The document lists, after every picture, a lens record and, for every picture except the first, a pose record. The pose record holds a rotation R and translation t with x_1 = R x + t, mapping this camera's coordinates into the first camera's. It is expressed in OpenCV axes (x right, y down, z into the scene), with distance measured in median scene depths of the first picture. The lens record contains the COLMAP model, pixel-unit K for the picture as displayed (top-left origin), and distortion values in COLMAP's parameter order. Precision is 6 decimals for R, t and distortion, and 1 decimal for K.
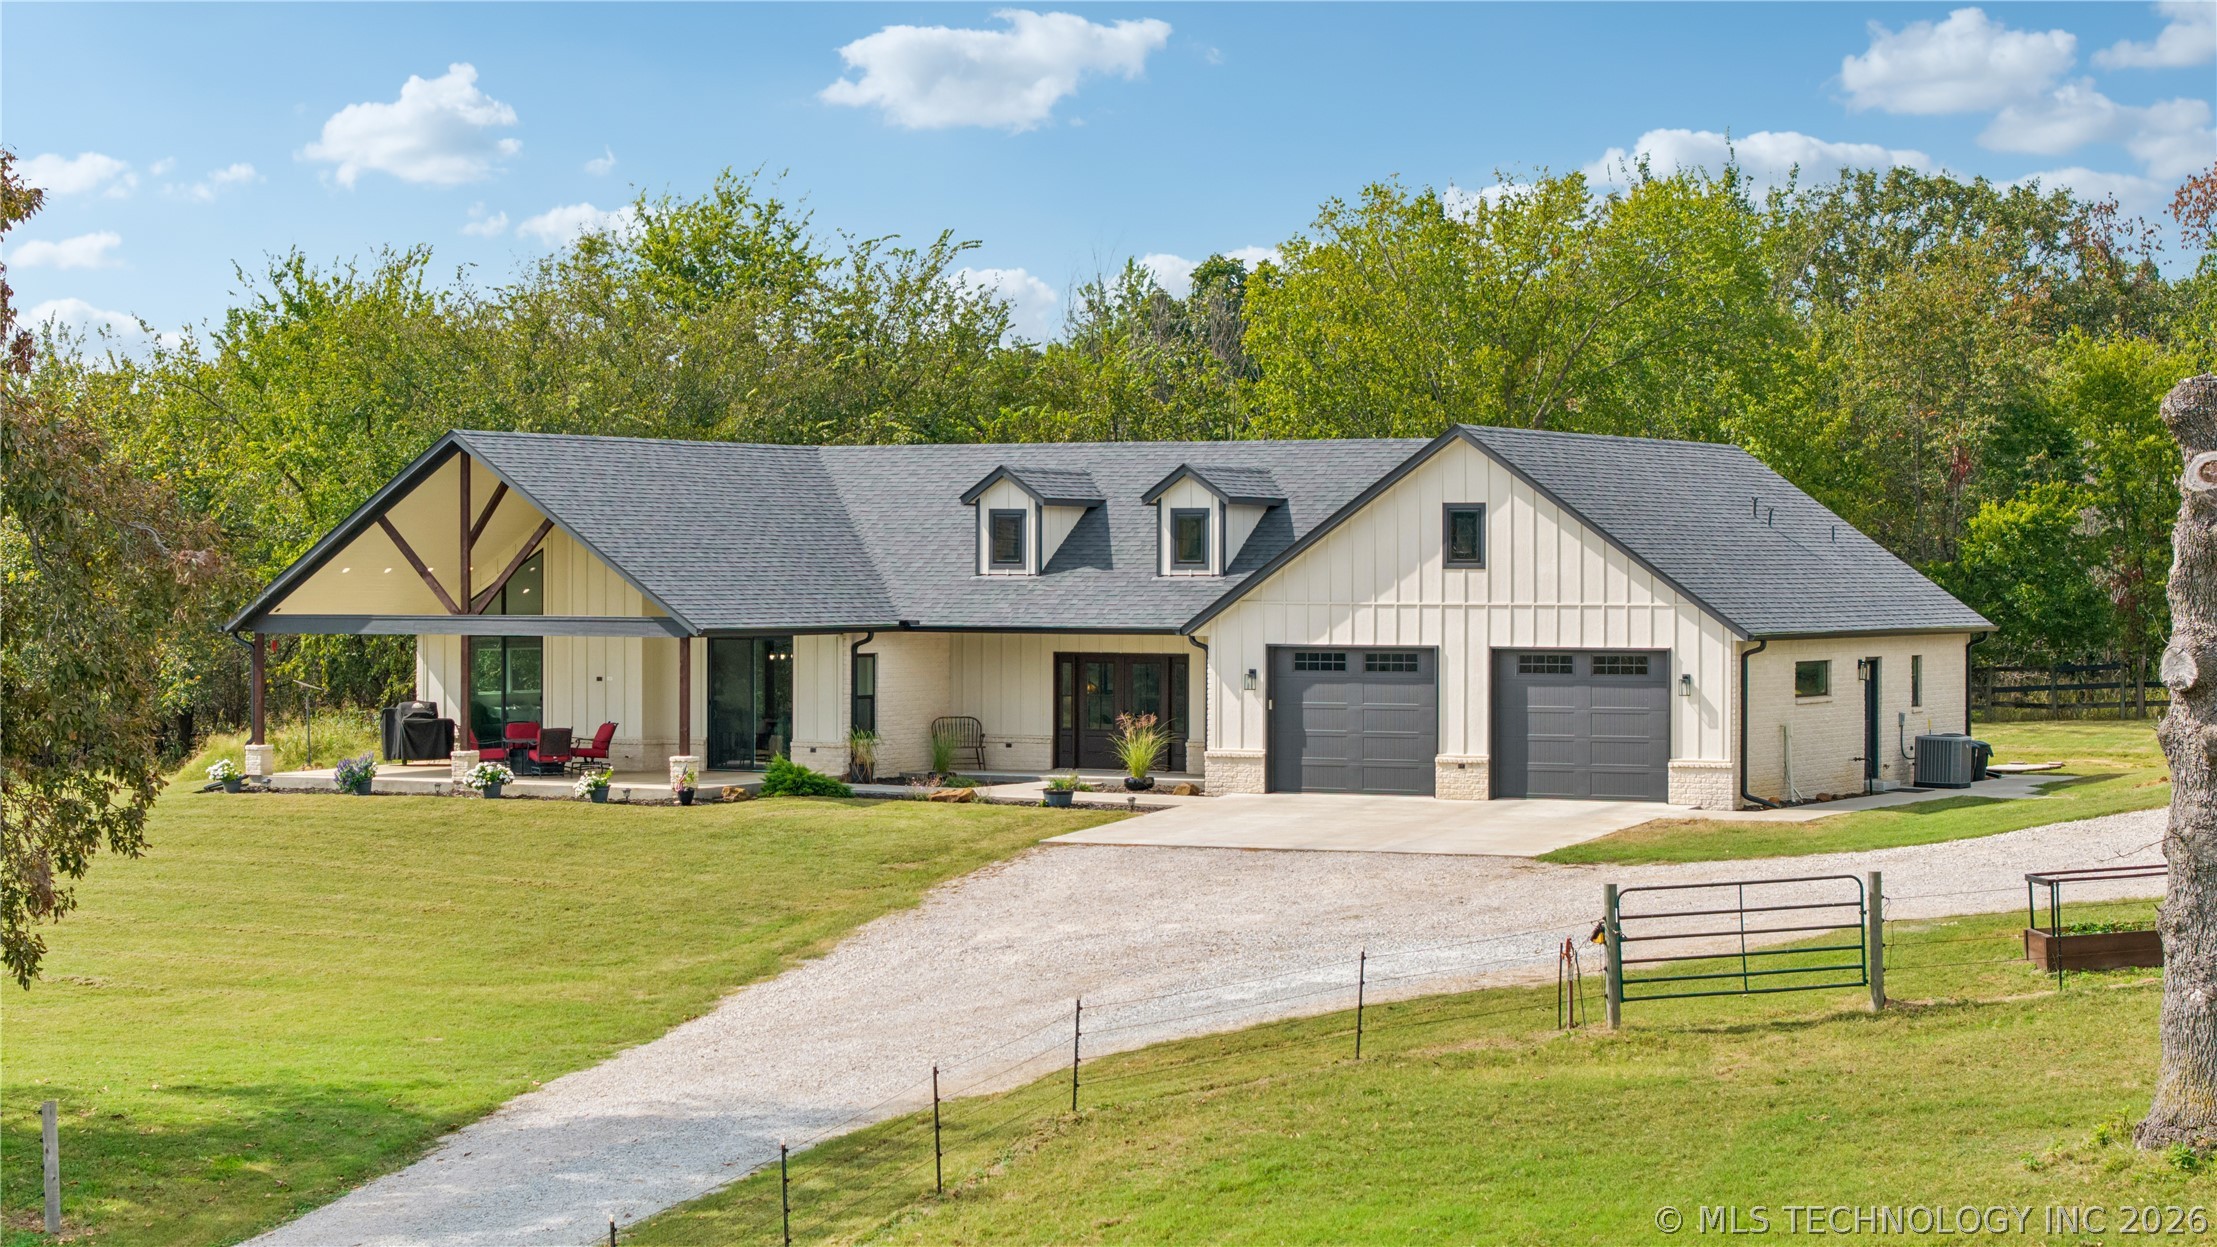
lens RADIAL K [[4389.0, 0, 1108.5], [0, 4389.0, 623.5], [0, 0, 1]] dist [-0.217405, 0.567057]
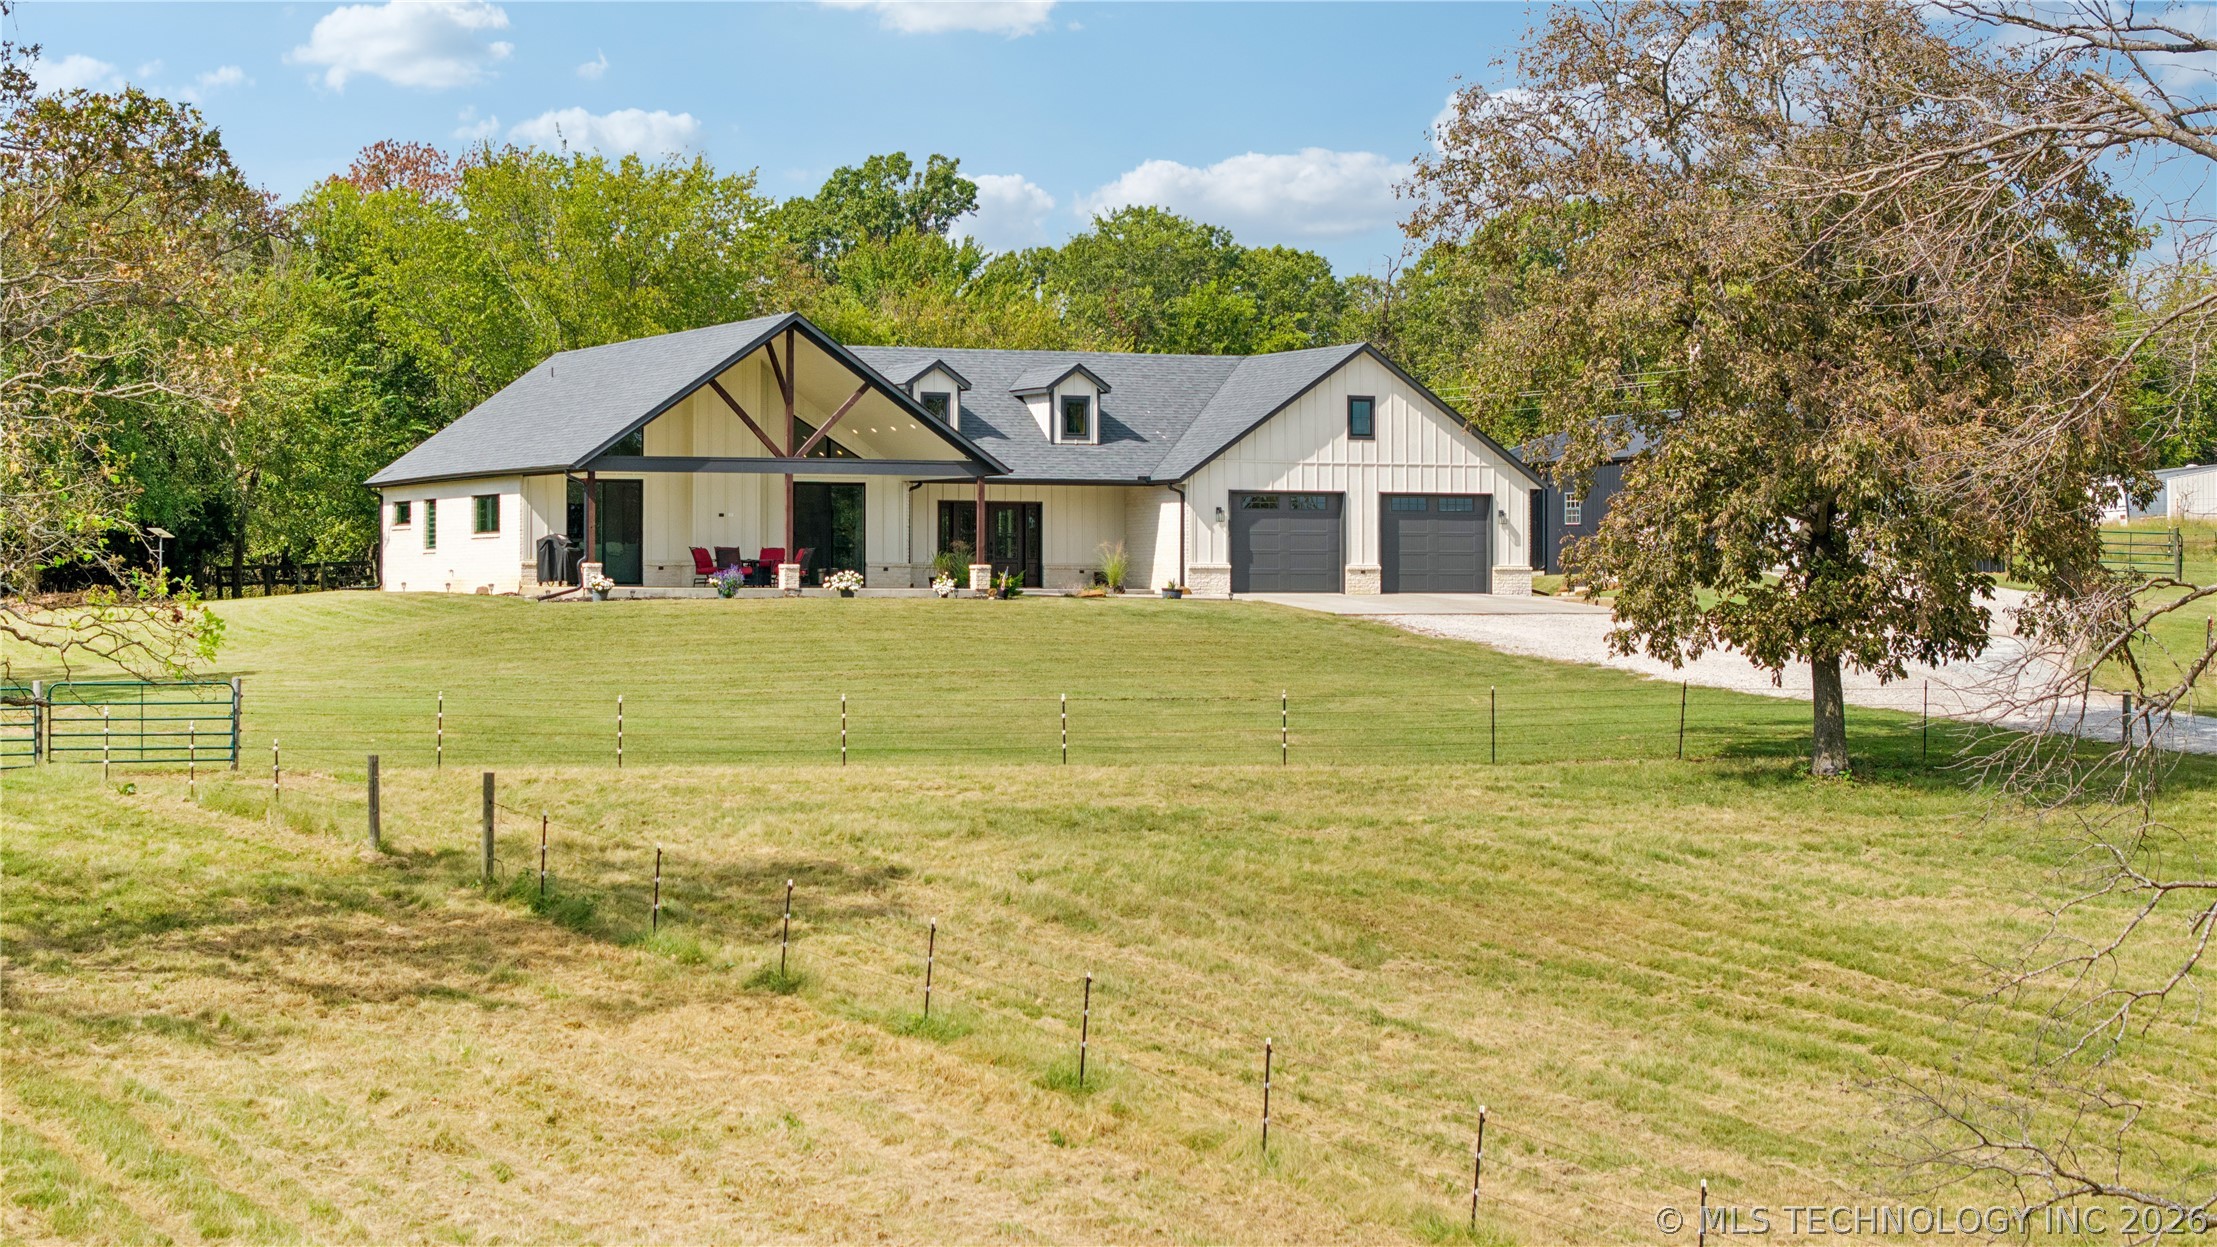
lens RADIAL K [[4335.5, 0, 1108.5], [0, 4335.5, 623.5], [0, 0, 1]] dist [-0.154751, 0.008257]
pose [[0.542101, -0.017244, 0.840136, -1.182738], [0.000240, 0.999793, 0.020367, 0.019624], [-0.840313, -0.010839, 0.541993, 0.274665]]
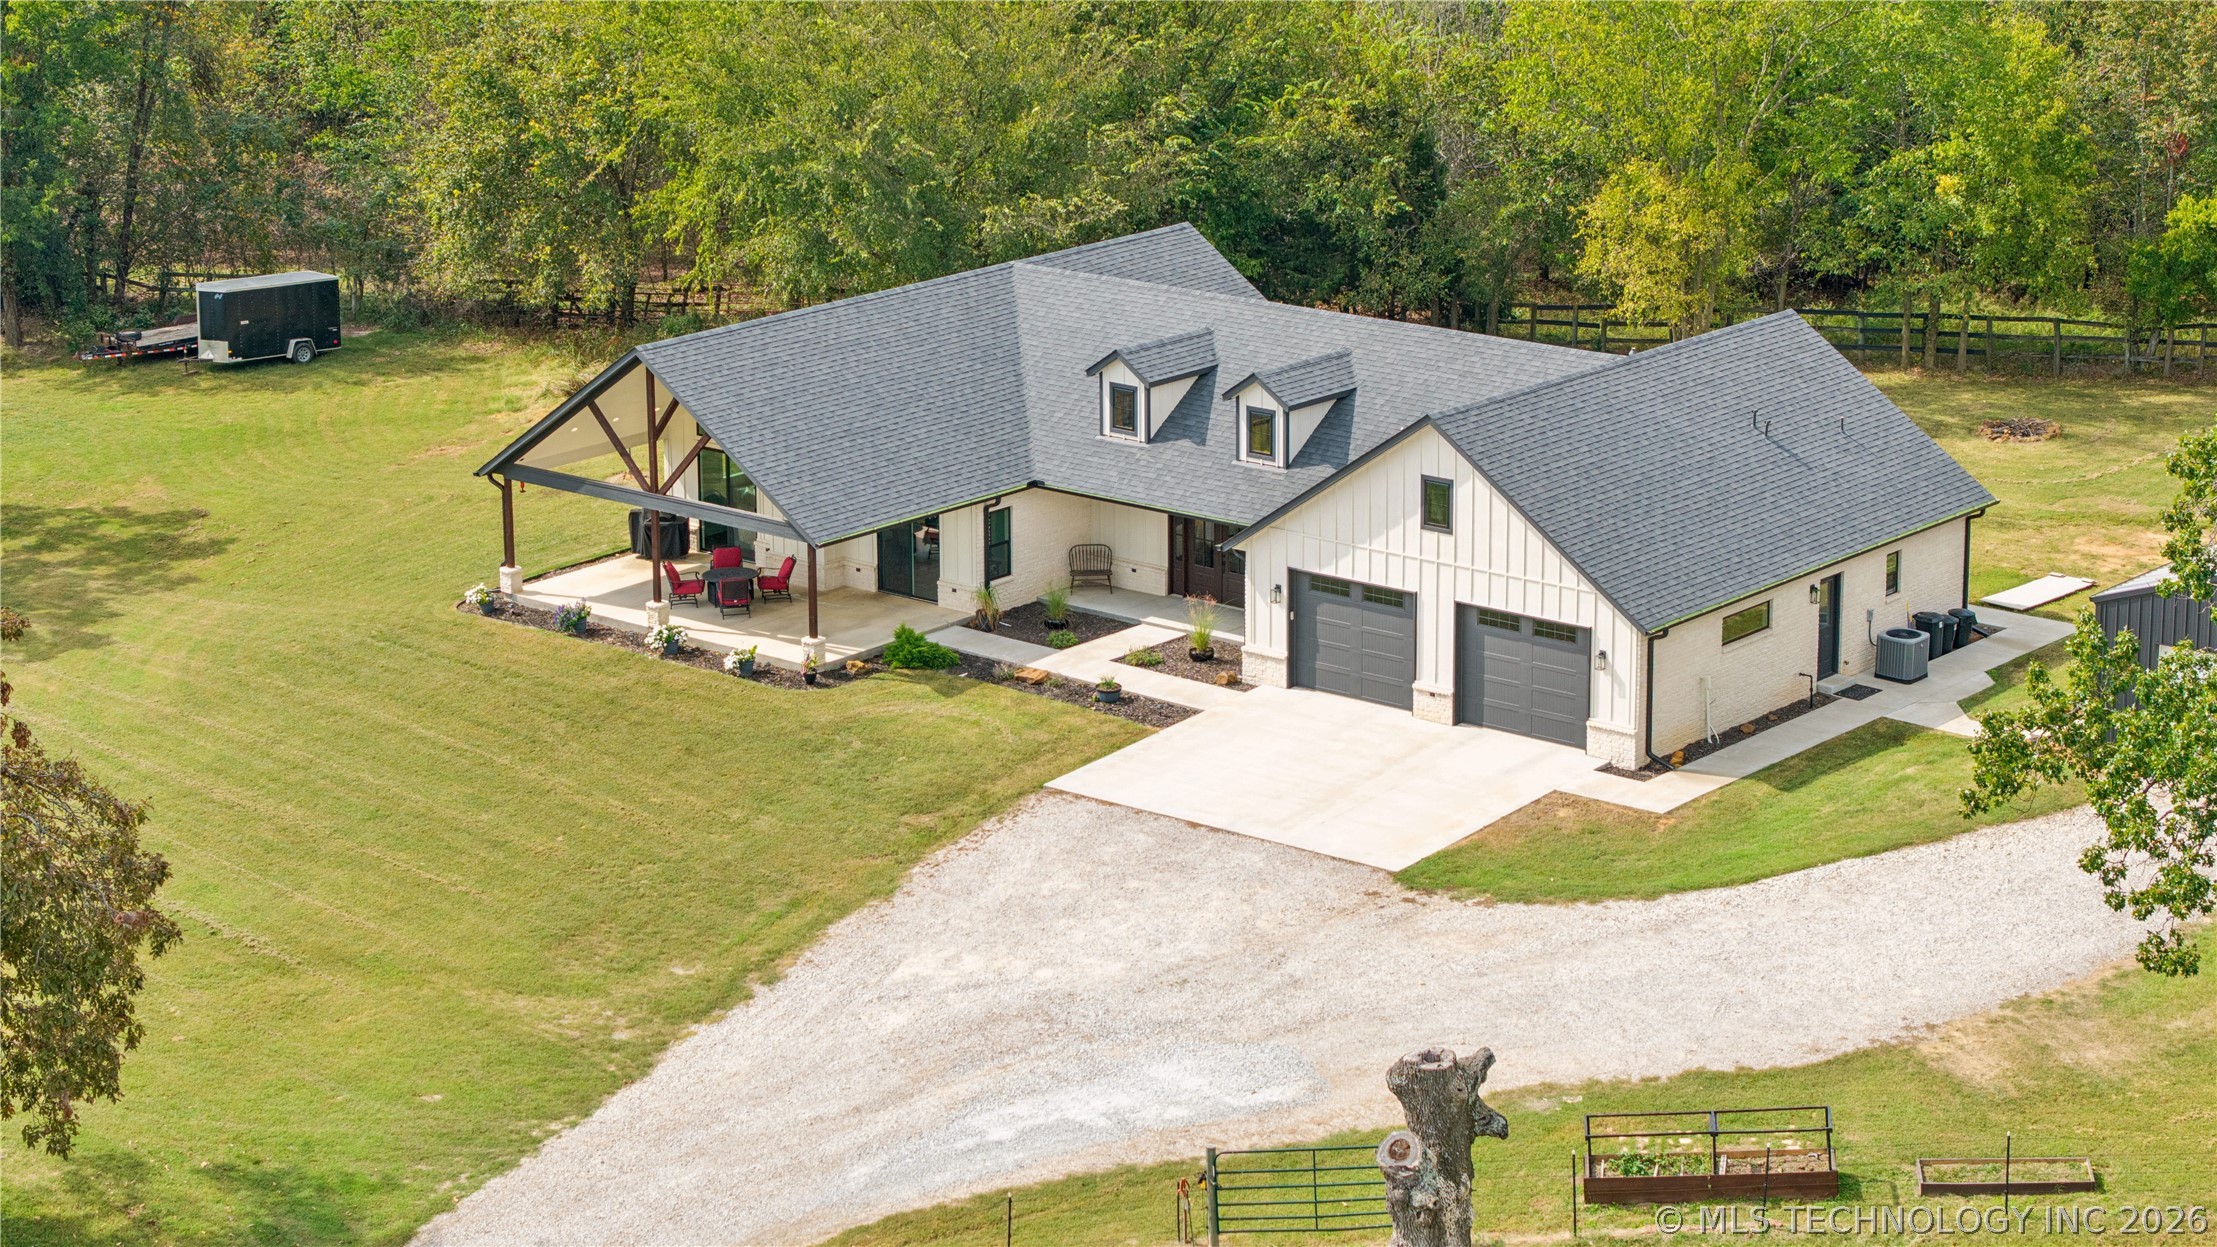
lens RADIAL K [[4335.5, 0, 1108.5], [0, 4335.5, 623.5], [0, 0, 1]] dist [-0.154751, 0.008257]
pose [[0.977810, 0.047434, -0.204055, 0.230361], [0.007098, 0.965970, 0.258558, -0.286058], [0.209375, -0.254269, 0.944198, -0.118809]]
